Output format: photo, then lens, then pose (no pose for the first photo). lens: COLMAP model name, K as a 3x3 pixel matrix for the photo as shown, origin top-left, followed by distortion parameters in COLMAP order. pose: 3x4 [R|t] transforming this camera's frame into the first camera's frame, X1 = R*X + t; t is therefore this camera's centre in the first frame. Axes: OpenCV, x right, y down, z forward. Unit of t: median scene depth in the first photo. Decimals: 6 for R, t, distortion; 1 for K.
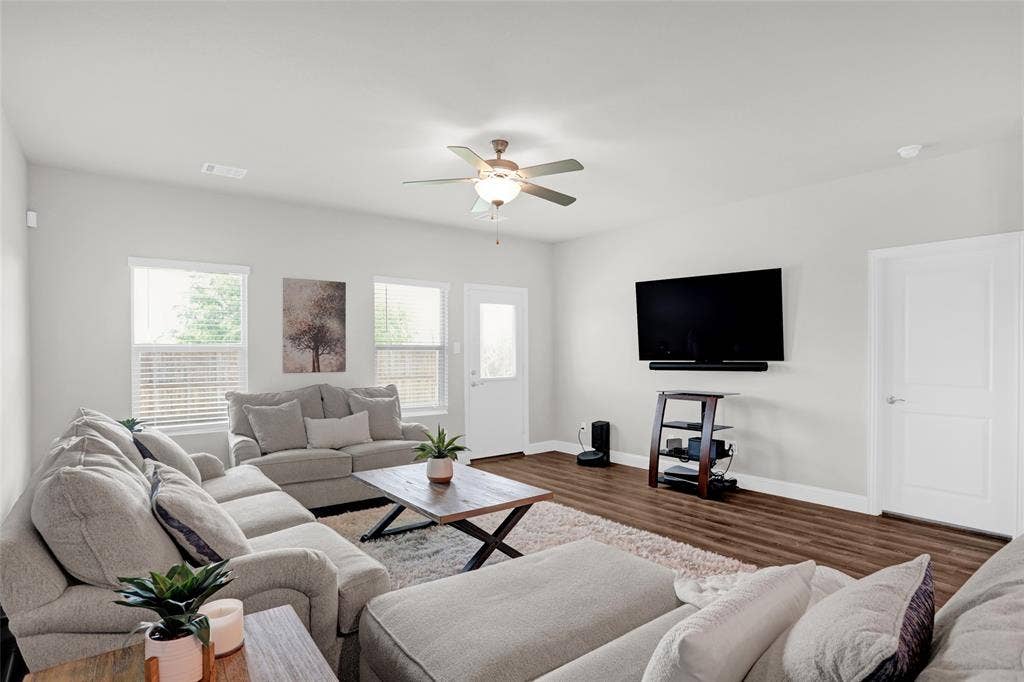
lens RADIAL K [[524.1, 0, 513.7], [0, 524.1, 353.8], [0, 0, 1]] dist [-0.066429, 0.031510]
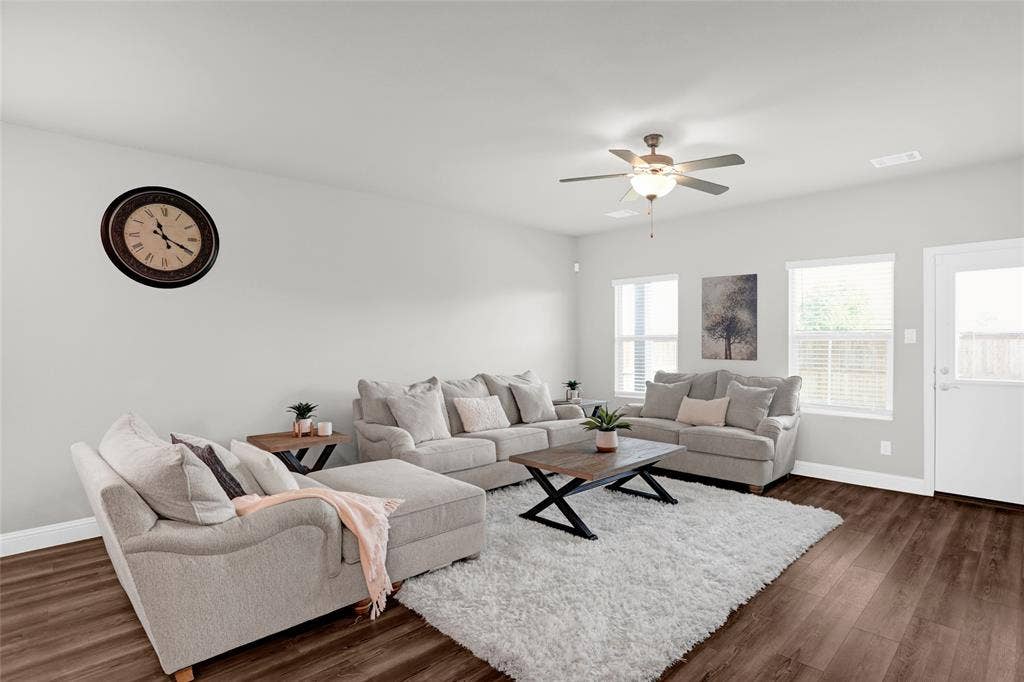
lens RADIAL K [[524.1, 0, 513.7], [0, 524.1, 353.8], [0, 0, 1]] dist [-0.066429, 0.031510]
pose [[0.098456, 0.028105, -0.994744, 0.672888], [-0.002465, 0.999605, 0.027998, -0.006451], [0.995138, -0.000304, 0.098487, 0.435373]]
